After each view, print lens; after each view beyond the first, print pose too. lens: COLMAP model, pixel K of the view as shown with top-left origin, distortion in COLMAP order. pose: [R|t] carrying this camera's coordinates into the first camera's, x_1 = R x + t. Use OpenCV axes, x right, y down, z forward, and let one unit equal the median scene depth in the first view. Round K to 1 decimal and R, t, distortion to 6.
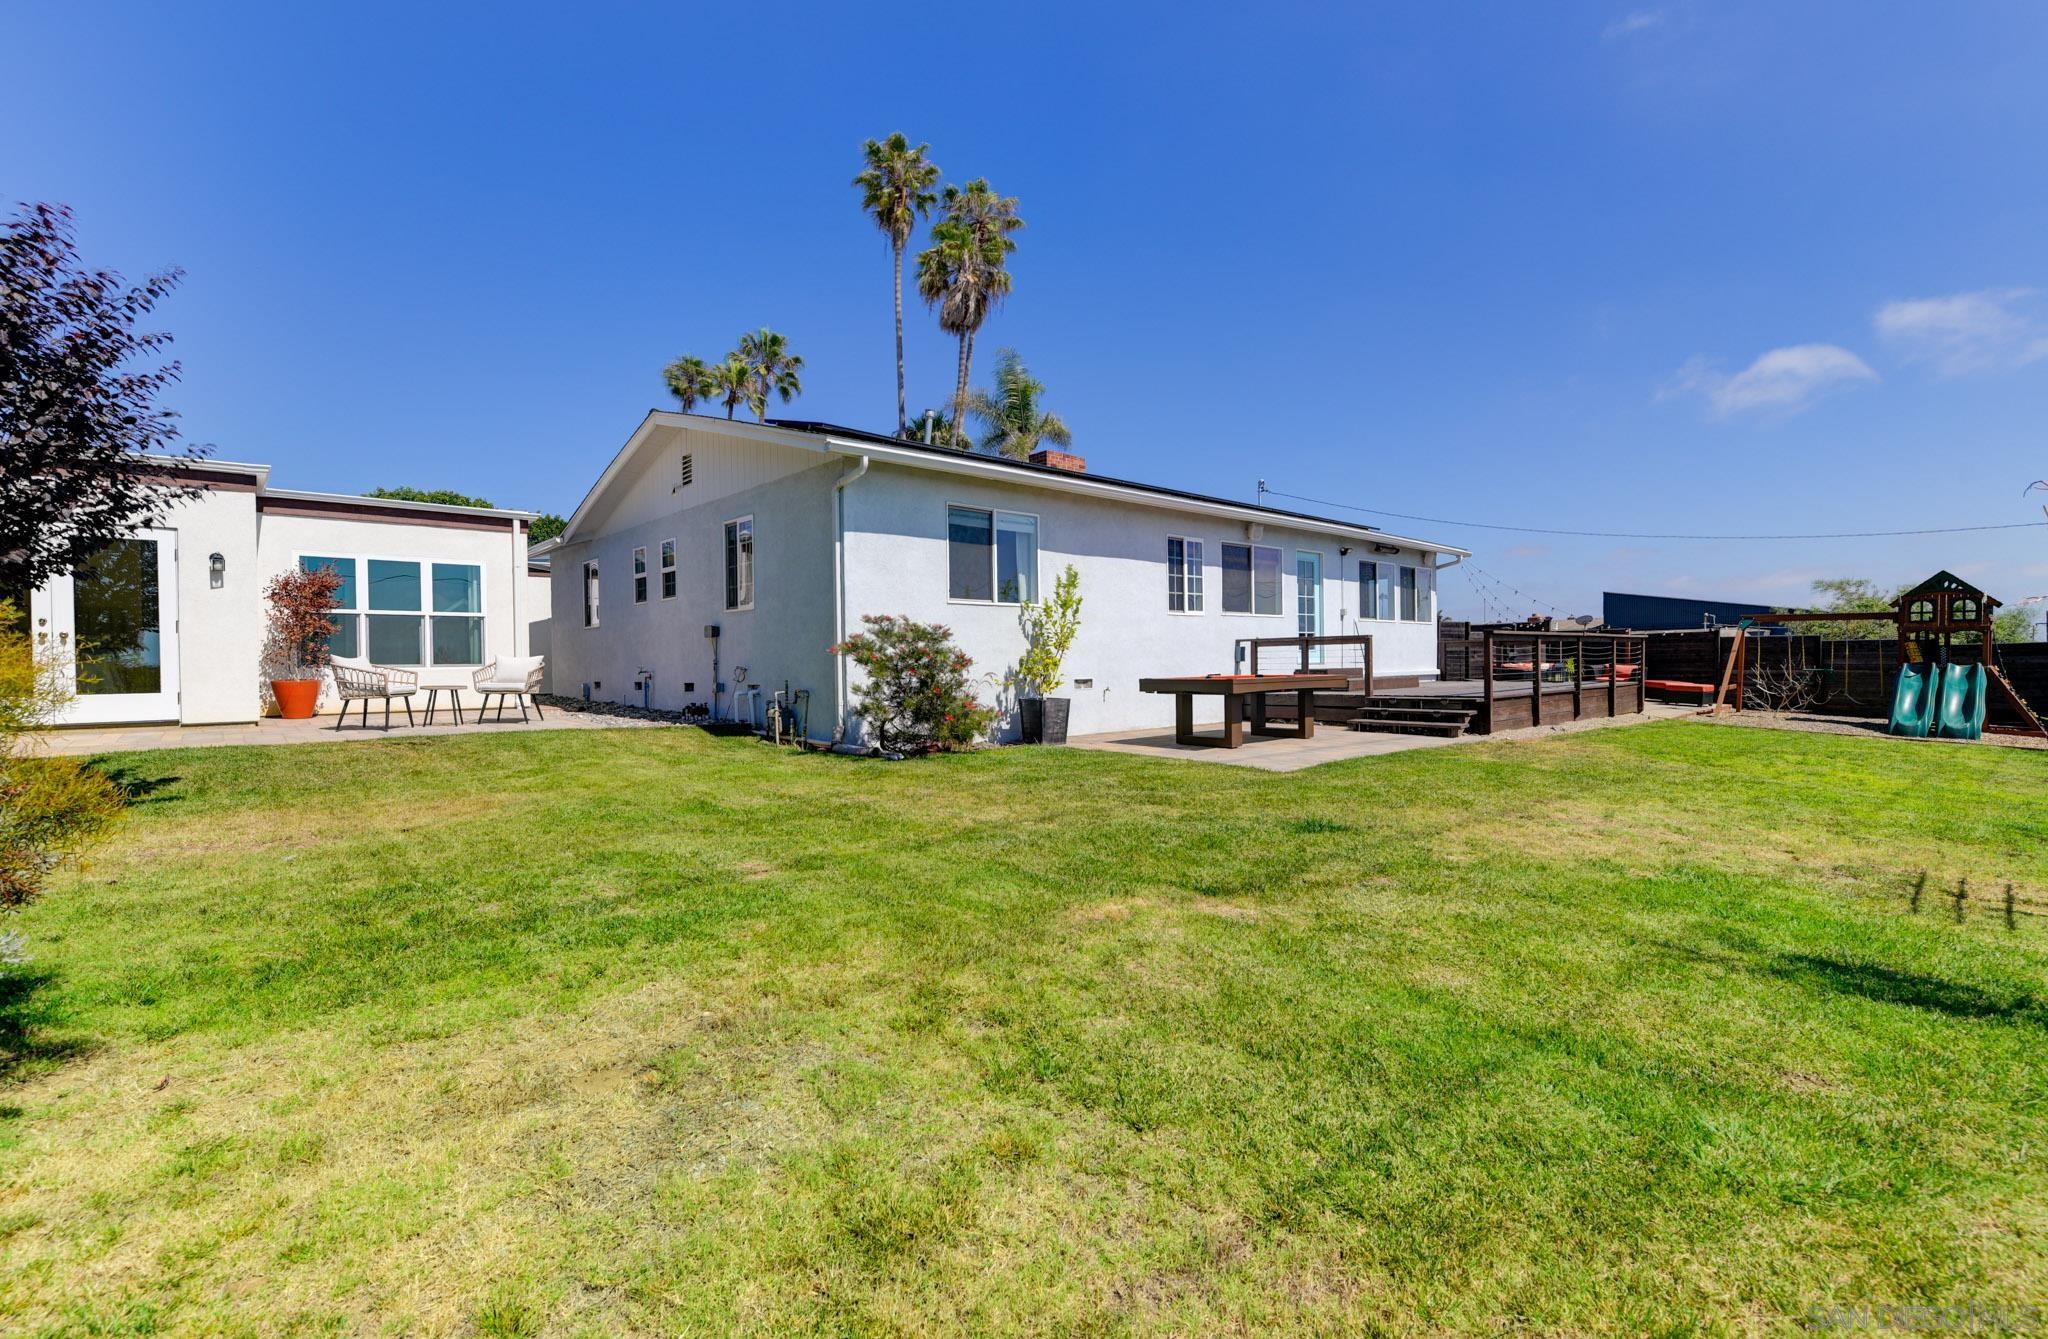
lens RADIAL K [[918.7, 0, 1019.7], [0, 918.7, 671.8], [0, 0, 1]] dist [-0.006505, -0.000520]
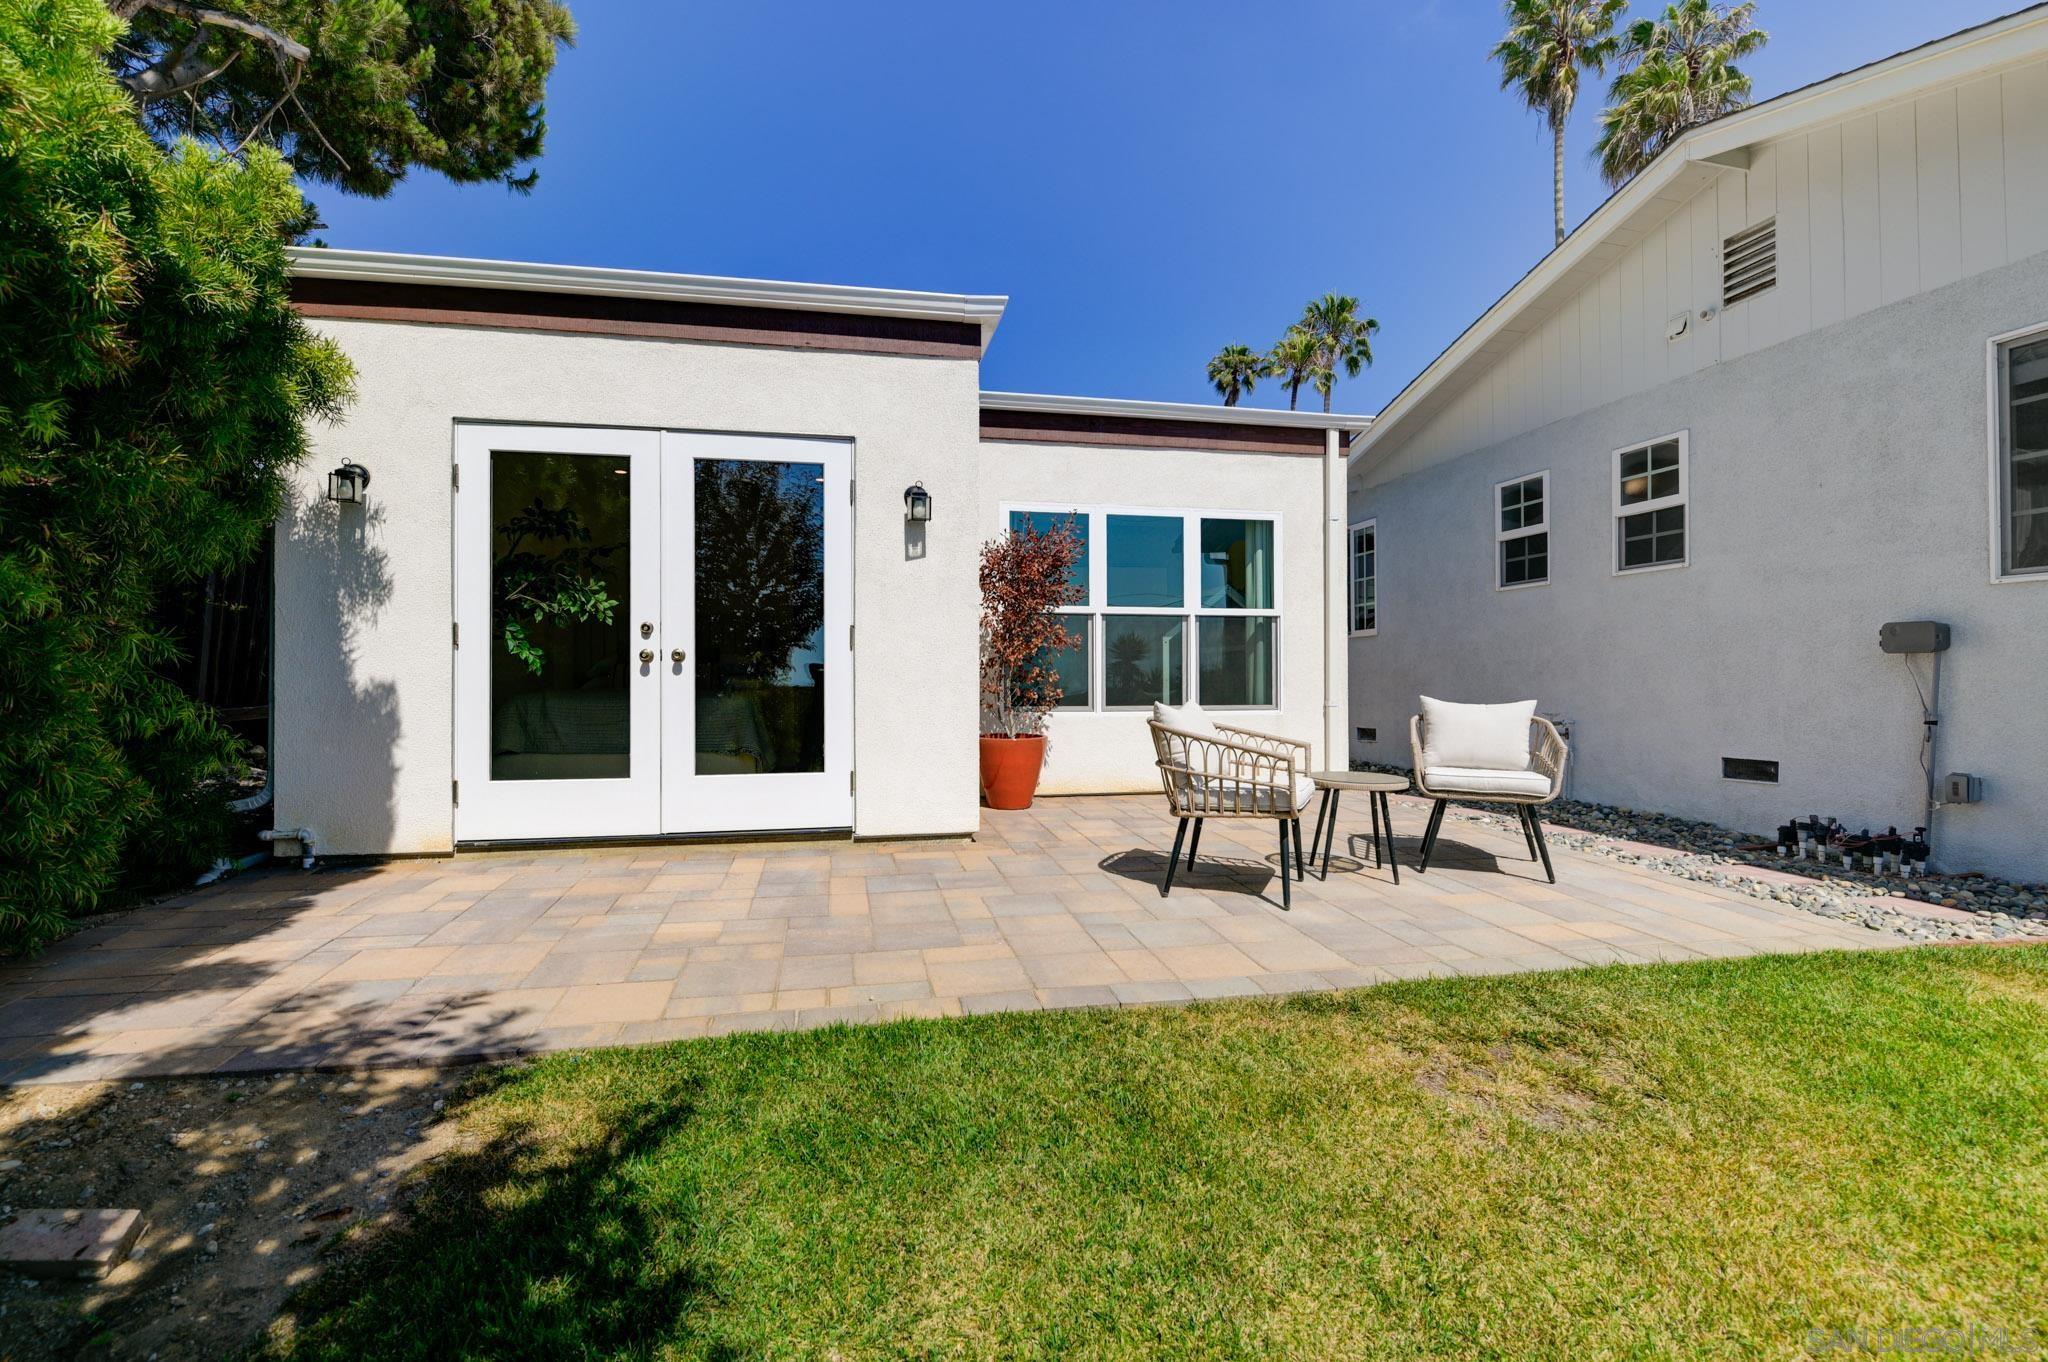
lens RADIAL K [[912.4, 0, 1013.3], [0, 912.4, 678.0], [0, 0, 1]] dist [-0.000123, -0.001613]
pose [[0.868192, 0.010173, -0.496124, -0.447744], [-0.013735, 0.999899, -0.003533, -0.020330], [0.496038, 0.009882, 0.868245, 0.458314]]
